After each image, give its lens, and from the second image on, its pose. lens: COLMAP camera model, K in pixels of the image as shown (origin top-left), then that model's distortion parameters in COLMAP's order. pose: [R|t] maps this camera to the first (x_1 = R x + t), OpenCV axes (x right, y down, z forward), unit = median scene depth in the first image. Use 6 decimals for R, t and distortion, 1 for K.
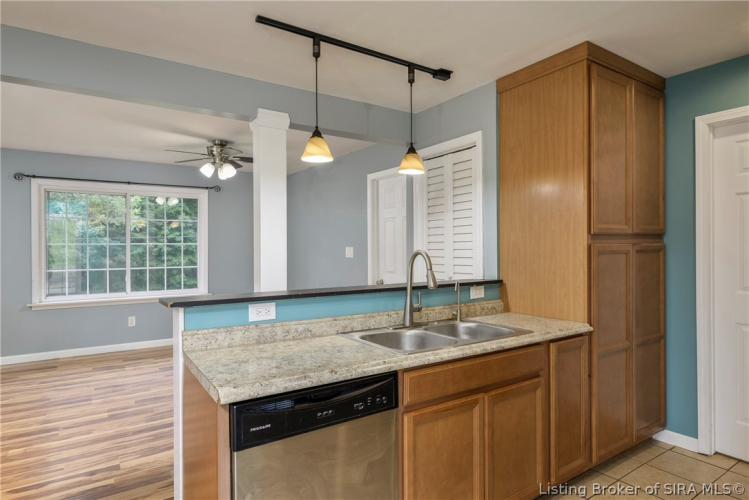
lens RADIAL K [[426.9, 0, 378.7], [0, 426.9, 248.4], [0, 0, 1]] dist [-0.000892, -0.000246]
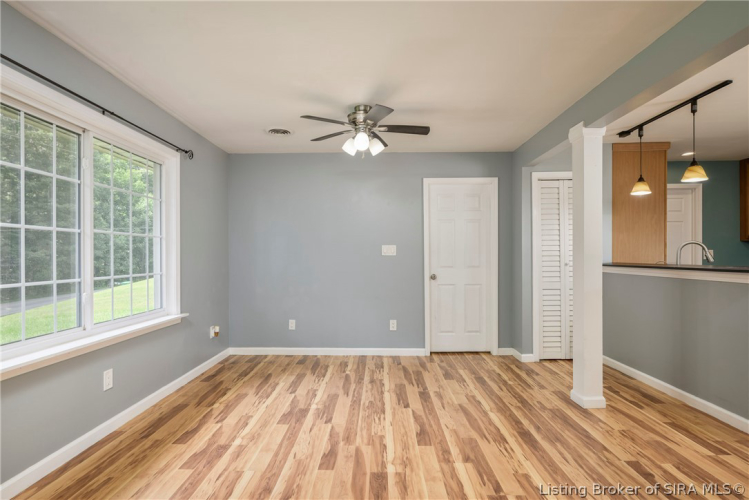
lens RADIAL K [[391.9, 0, 374.7], [0, 391.9, 256.6], [0, 0, 1]] dist [0.013078, -0.013707]
pose [[0.568835, -0.000495, 0.822451, -1.596979], [0.008316, 0.999952, -0.005150, 0.053516], [-0.822410, 0.009769, 0.568812, 0.933723]]
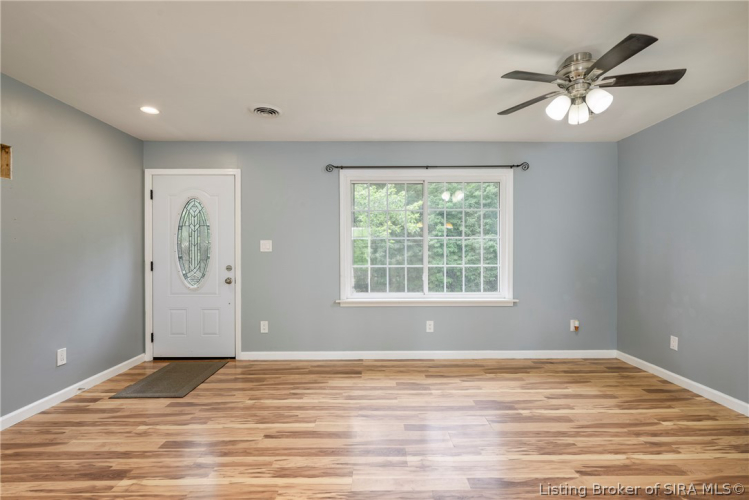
lens RADIAL K [[358.5, 0, 372.5], [0, 358.5, 252.9], [0, 0, 1]] dist [-0.002469, -0.000896]
pose [[0.825803, -0.001530, -0.563957, -0.541980], [0.000513, 0.999998, -0.001962, 0.046399], [0.563959, 0.001331, 0.825802, 0.680905]]
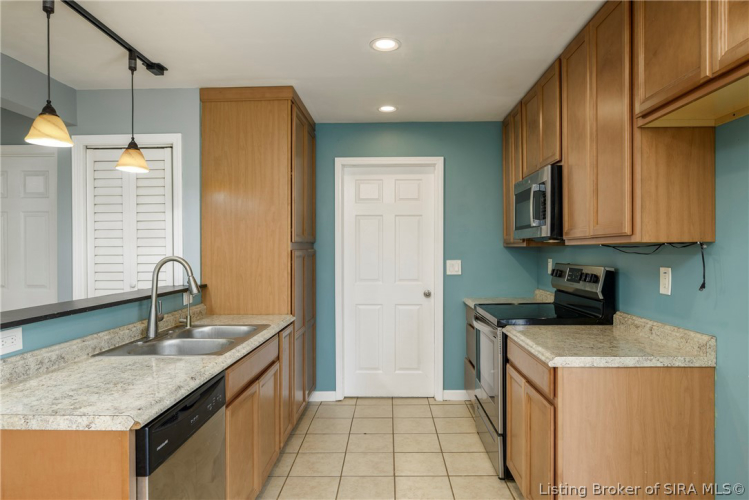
lens RADIAL K [[468.8, 0, 379.2], [0, 468.8, 254.3], [0, 0, 1]] dist [-0.010799, 0.004795]
pose [[0.585831, -0.006199, 0.810409, -0.399193], [0.001482, 0.999977, 0.006578, -0.005722], [-0.810432, -0.002653, 0.585827, -0.000878]]
